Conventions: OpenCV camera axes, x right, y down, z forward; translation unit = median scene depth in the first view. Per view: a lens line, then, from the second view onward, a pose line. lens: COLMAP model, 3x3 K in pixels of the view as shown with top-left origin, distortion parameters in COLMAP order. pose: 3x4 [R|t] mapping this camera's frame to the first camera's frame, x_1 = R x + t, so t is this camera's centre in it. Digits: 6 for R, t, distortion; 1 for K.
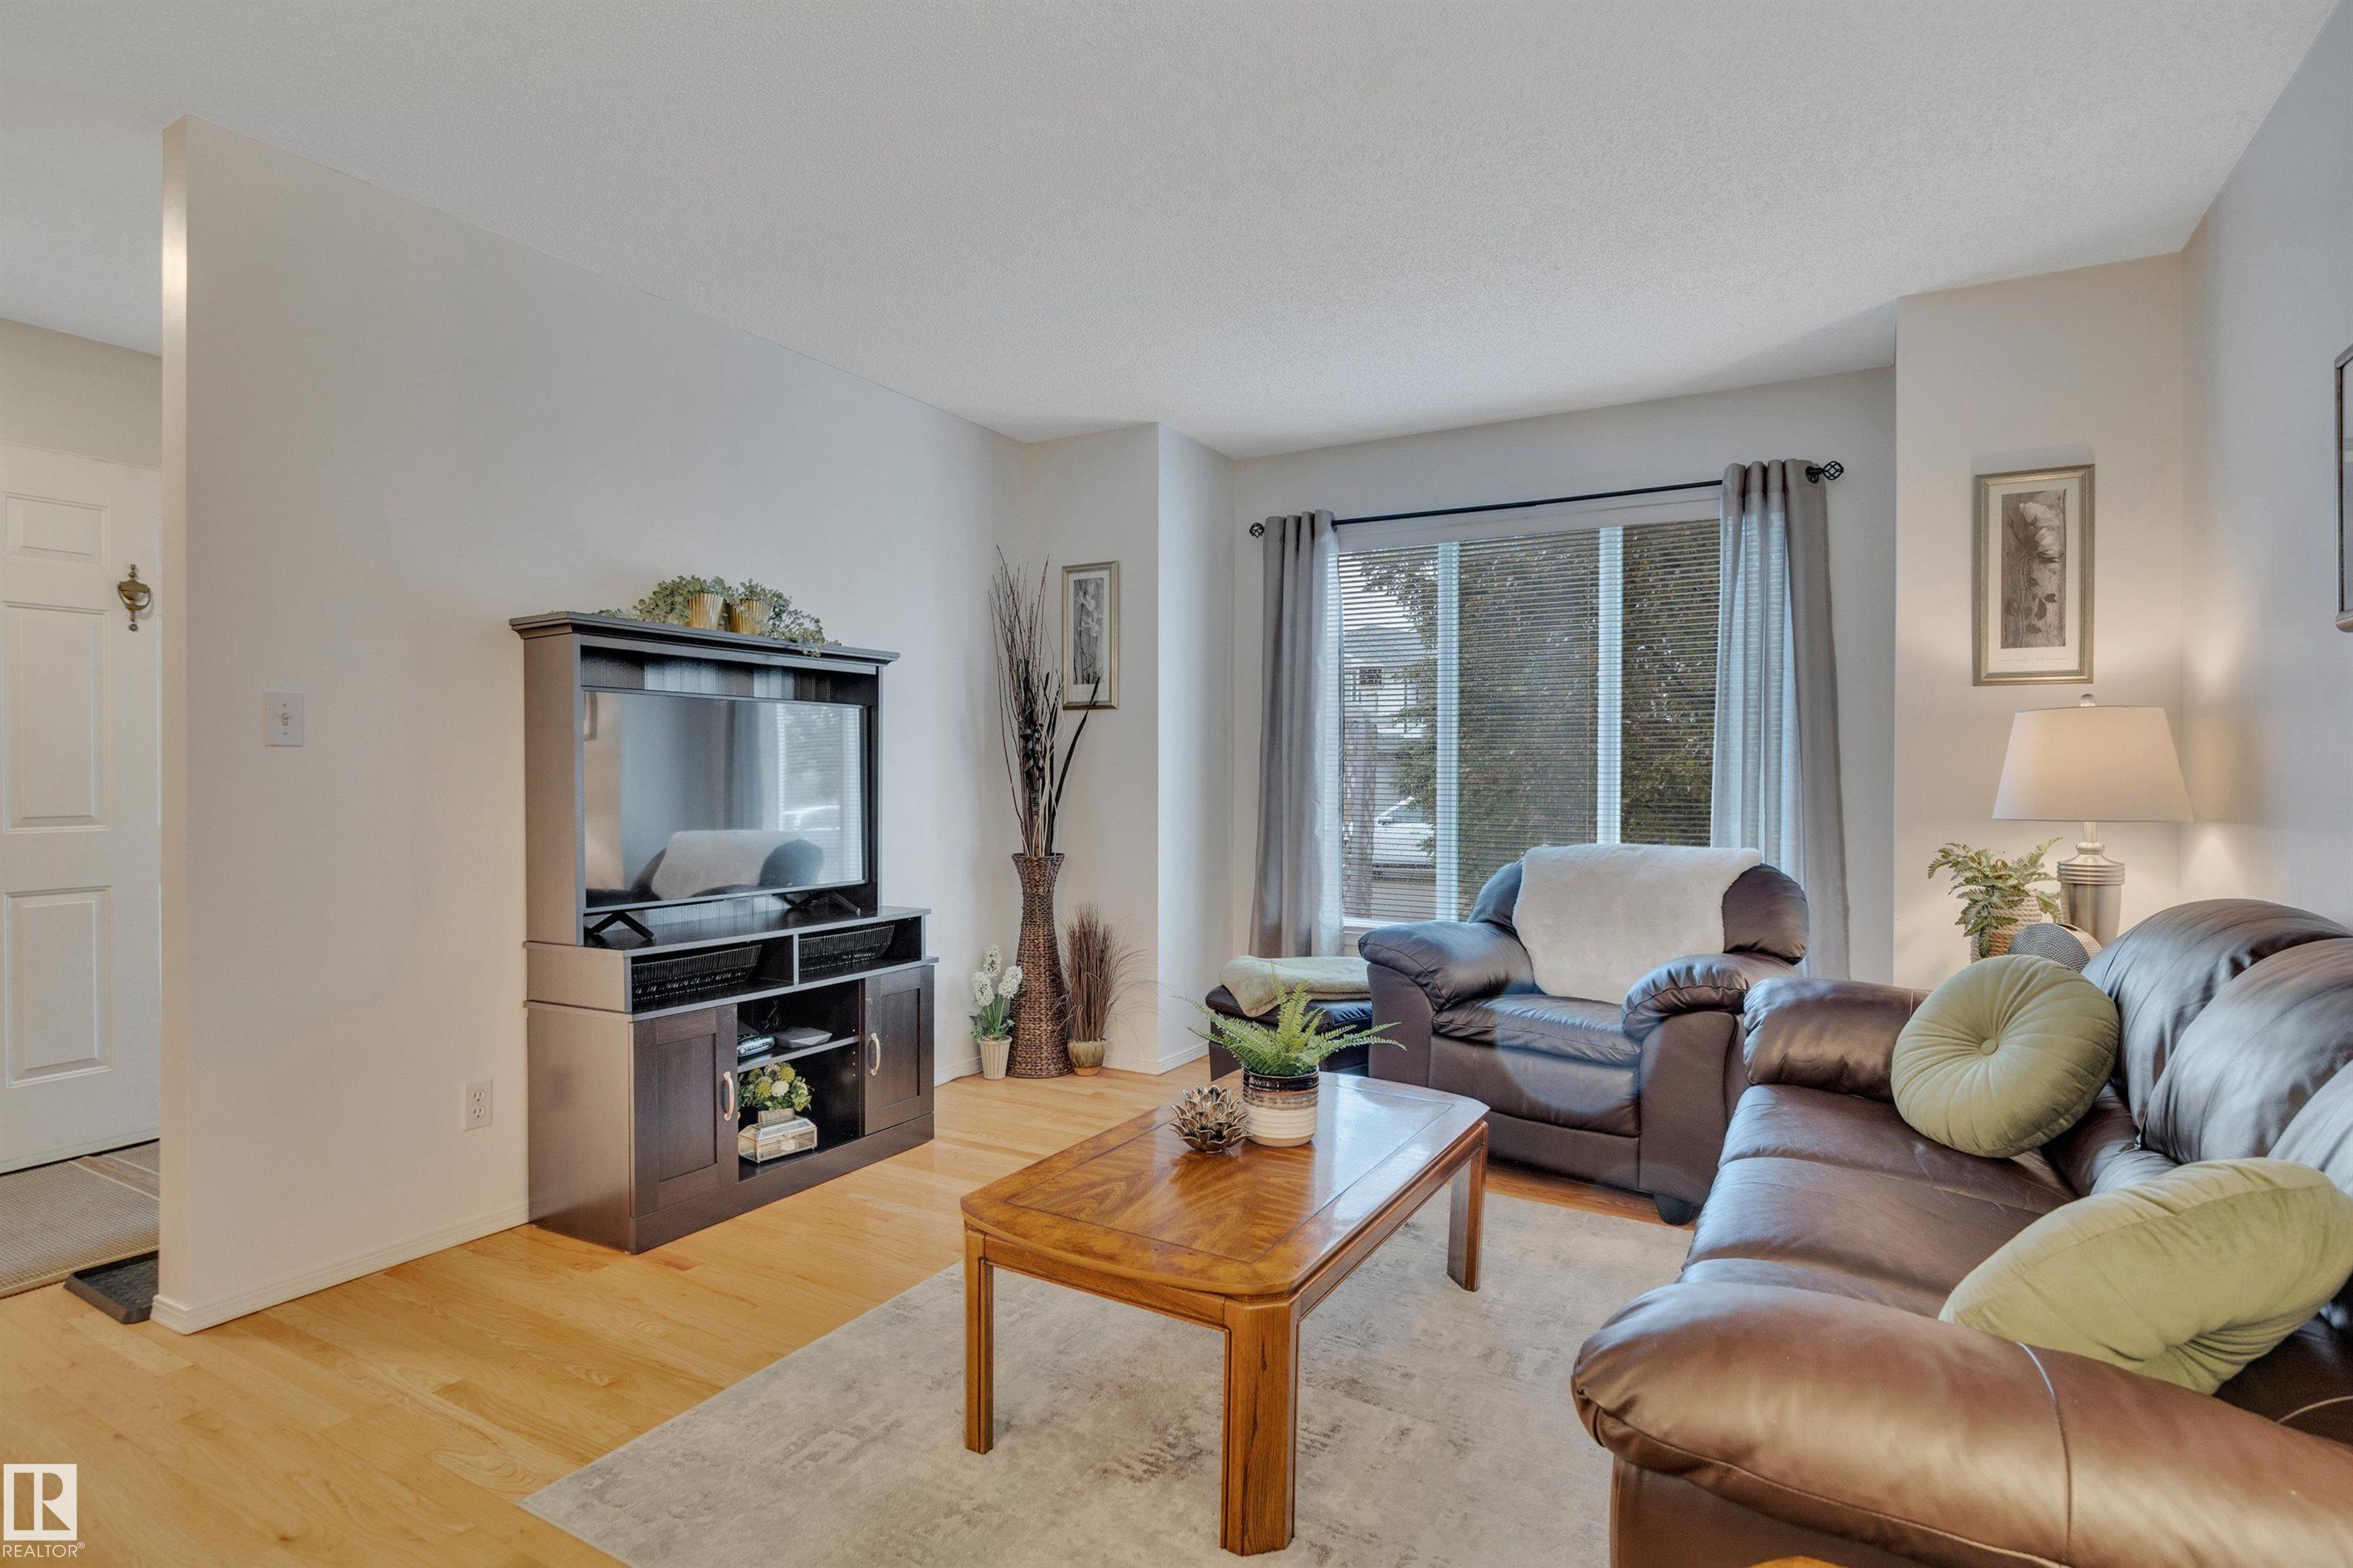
lens RADIAL K [[1203.8, 0, 1172.8], [0, 1203.8, 785.6], [0, 0, 1]] dist [0.001444, -0.000208]
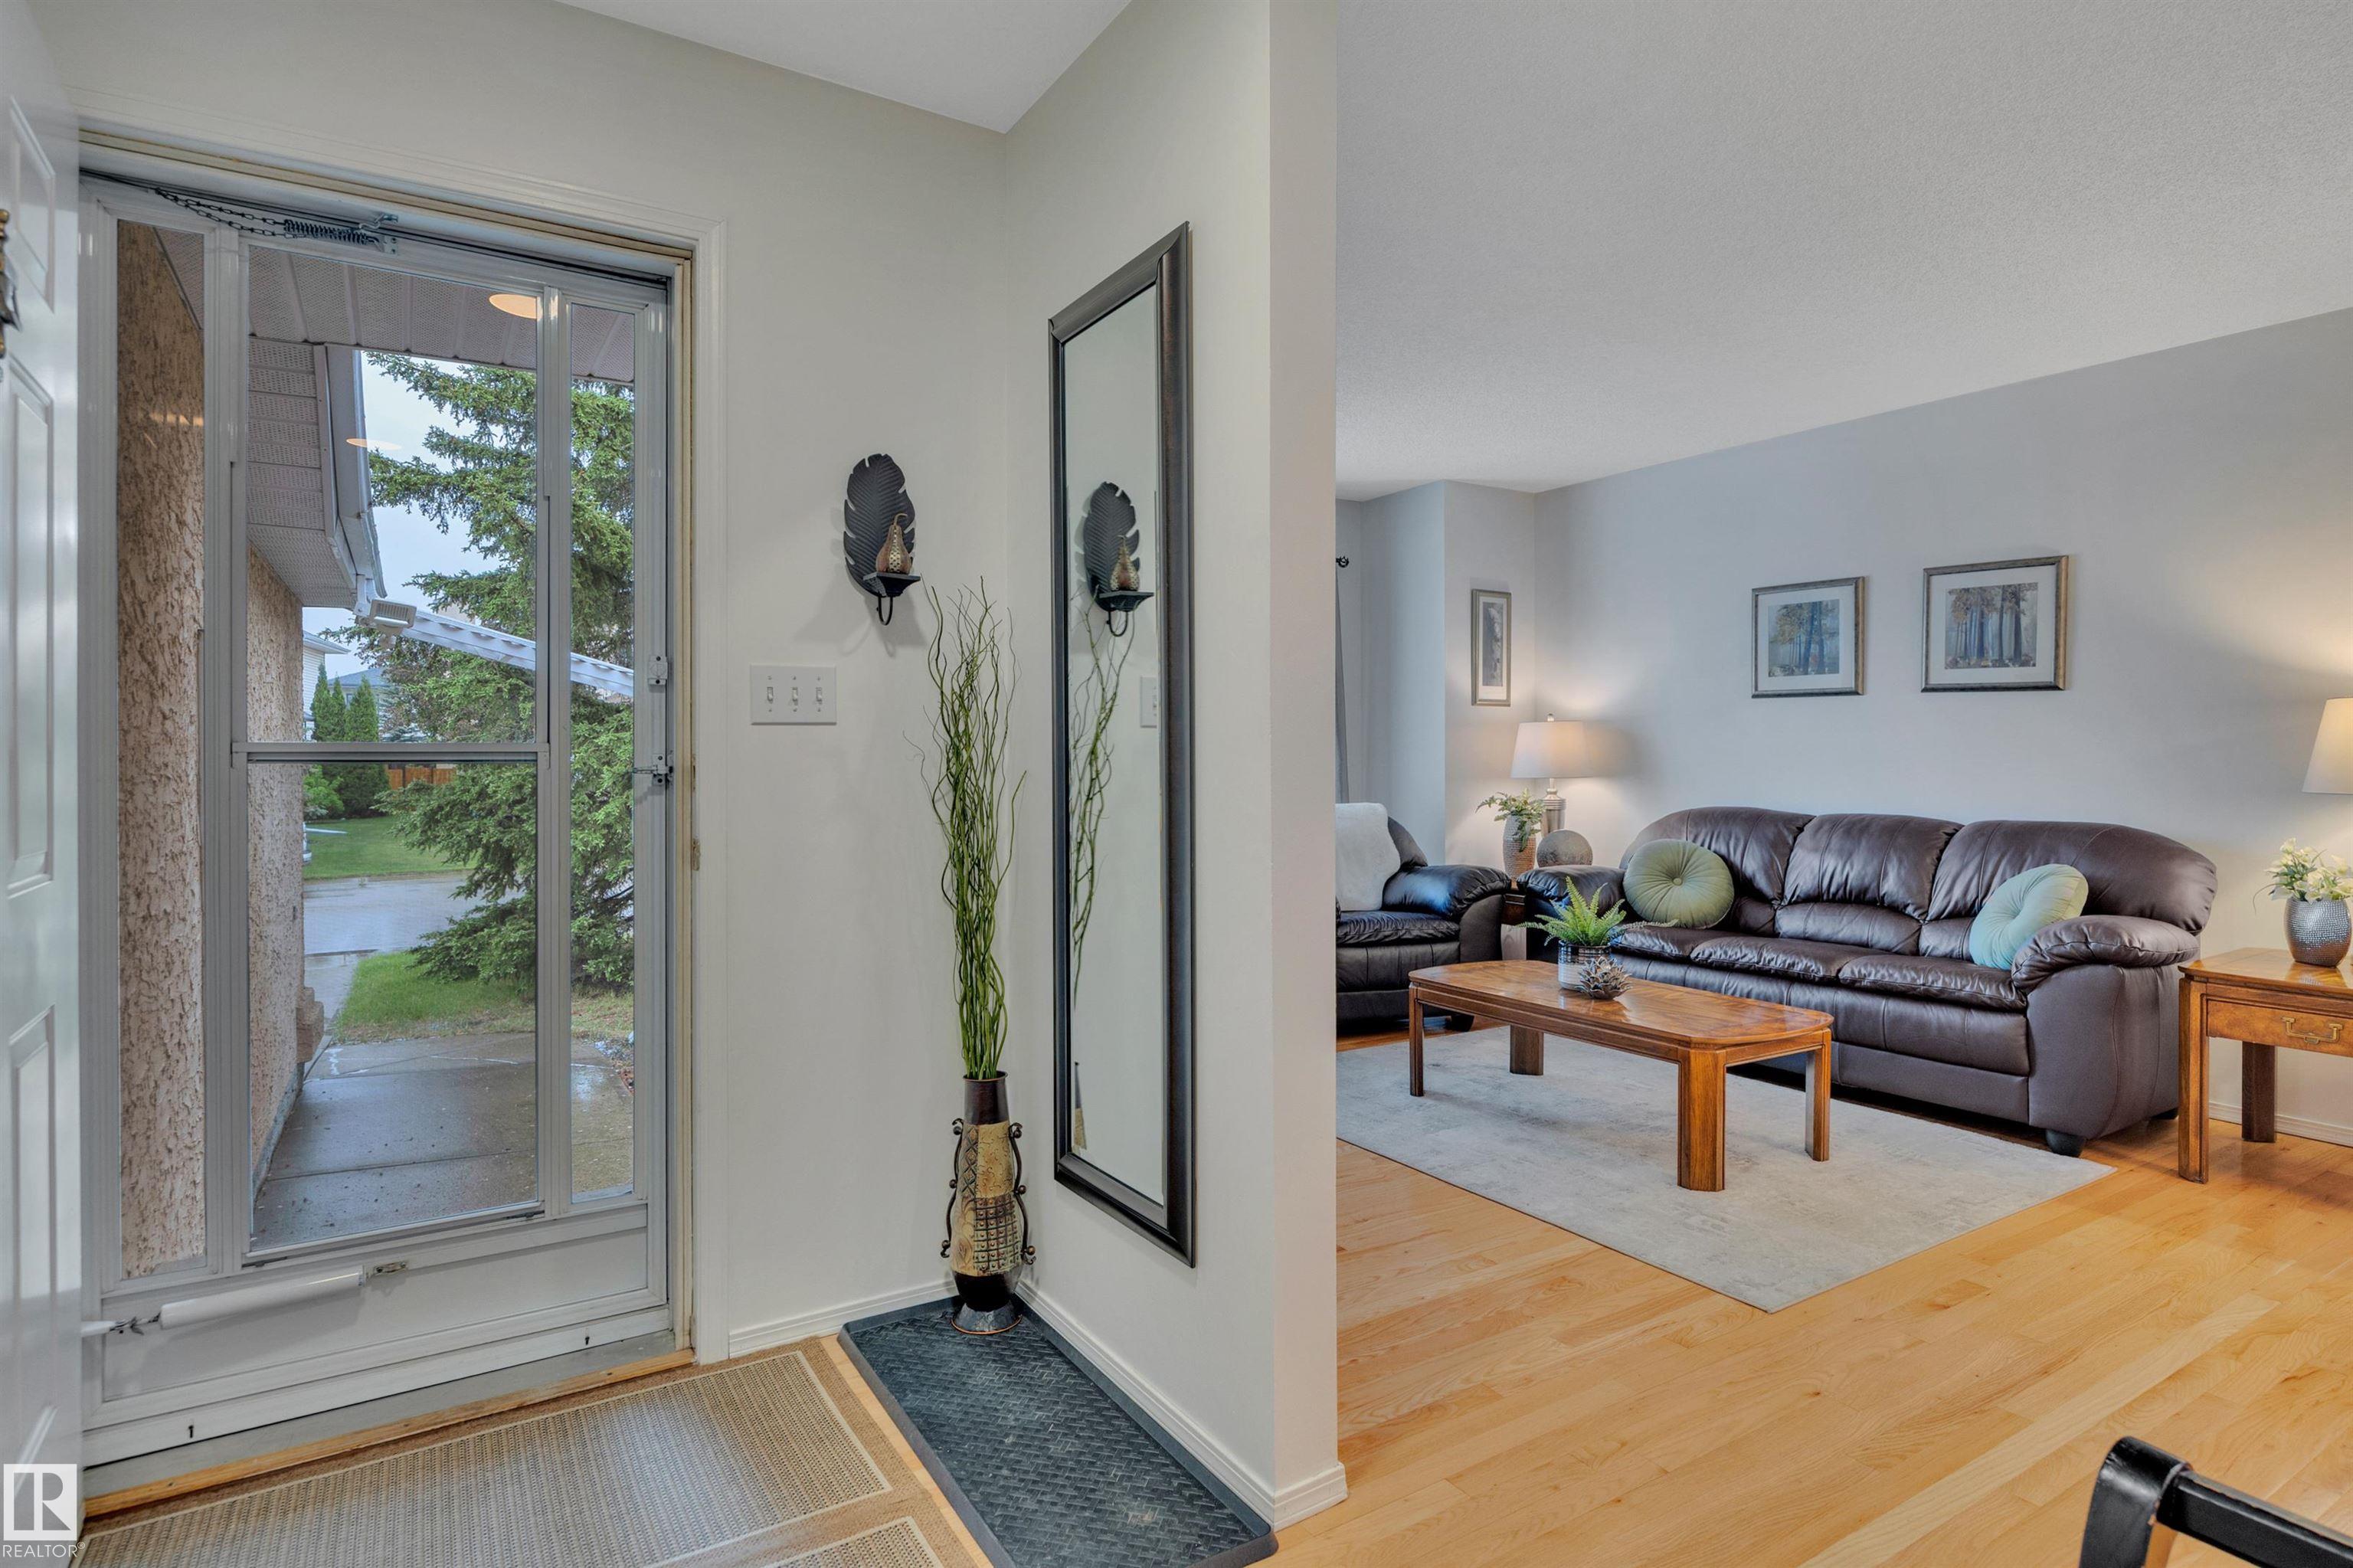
lens RADIAL K [[1207.8, 0, 1172.4], [0, 1207.8, 768.7], [0, 0, 1]] dist [0.000292, -0.000037]
pose [[0.464965, -0.014428, 0.885212, -1.191084], [0.009661, 0.999890, 0.011222, -0.012172], [-0.885276, 0.003334, 0.465053, 0.569872]]
